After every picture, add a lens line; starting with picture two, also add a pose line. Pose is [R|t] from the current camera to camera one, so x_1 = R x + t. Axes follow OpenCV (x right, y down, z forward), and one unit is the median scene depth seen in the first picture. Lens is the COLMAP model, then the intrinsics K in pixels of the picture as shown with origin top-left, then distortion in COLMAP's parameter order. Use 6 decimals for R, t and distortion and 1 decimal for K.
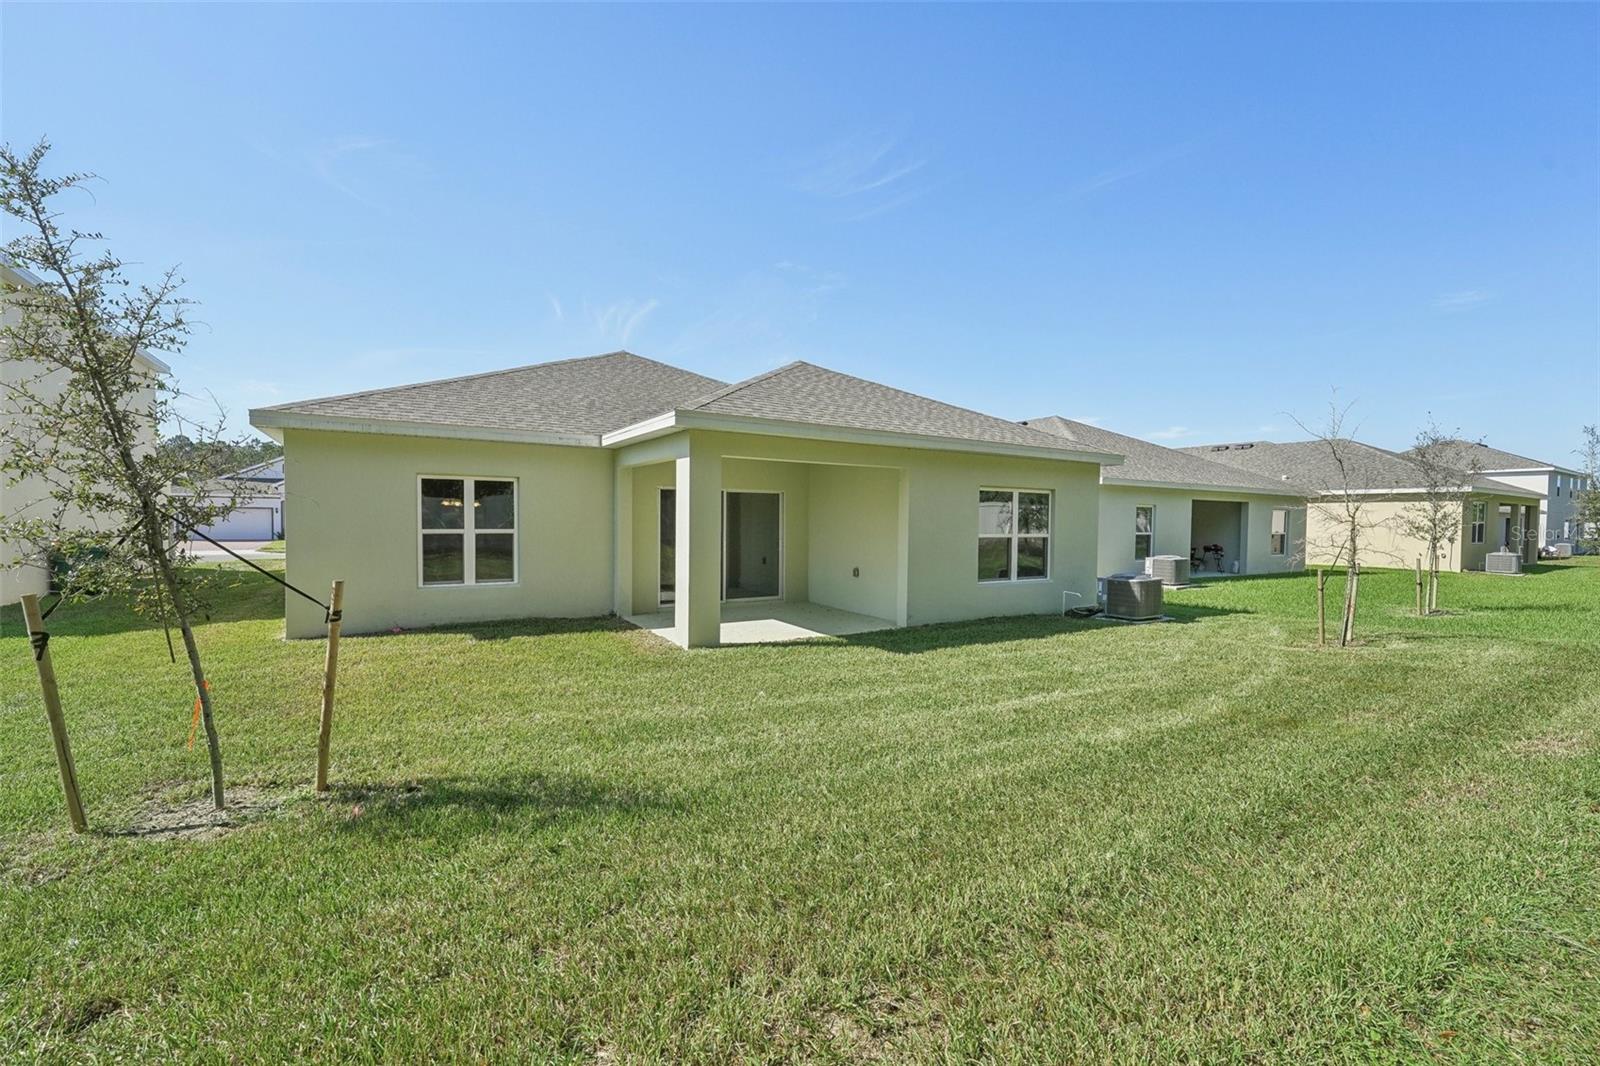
lens RADIAL K [[668.1, 0, 799.5], [0, 668.1, 545.0], [0, 0, 1]] dist [-0.005738, -0.002104]
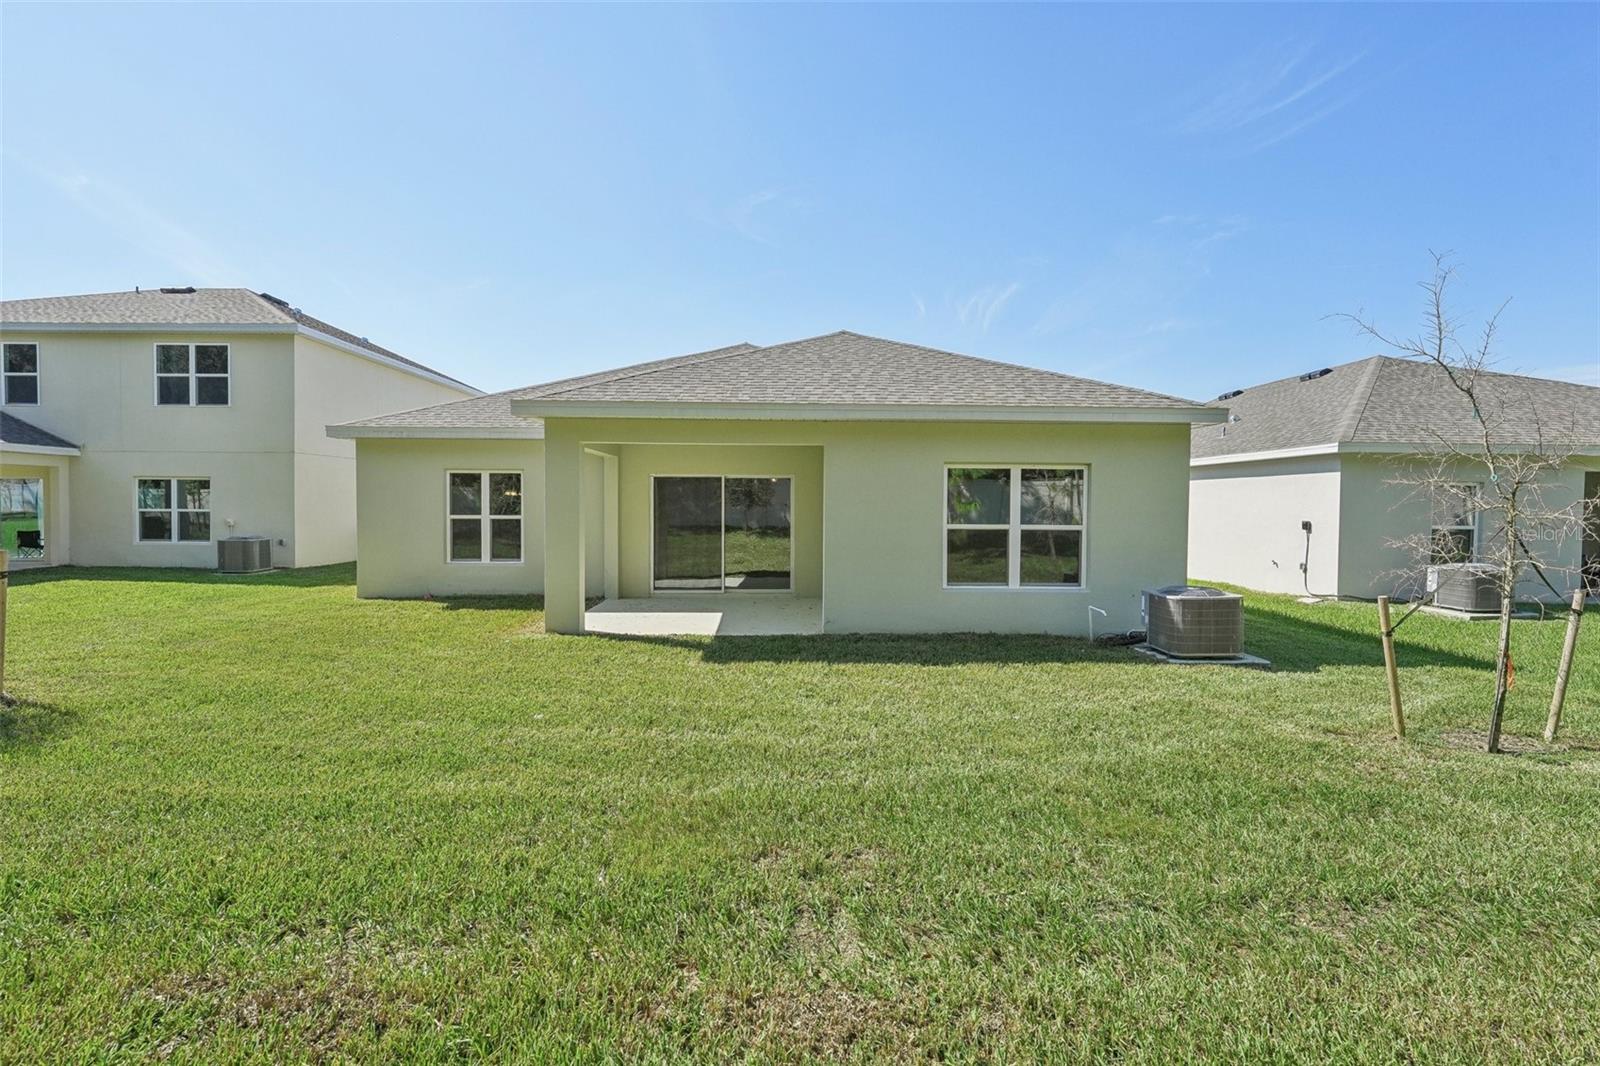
lens RADIAL K [[668.1, 0, 800.0], [0, 668.1, 518.5], [0, 0, 1]] dist [-0.005738, -0.002104]
pose [[0.862567, 0.005995, -0.505907, 0.572261], [-0.016574, 0.999728, -0.016413, -0.007779], [0.505671, 0.022542, 0.862432, 0.268143]]
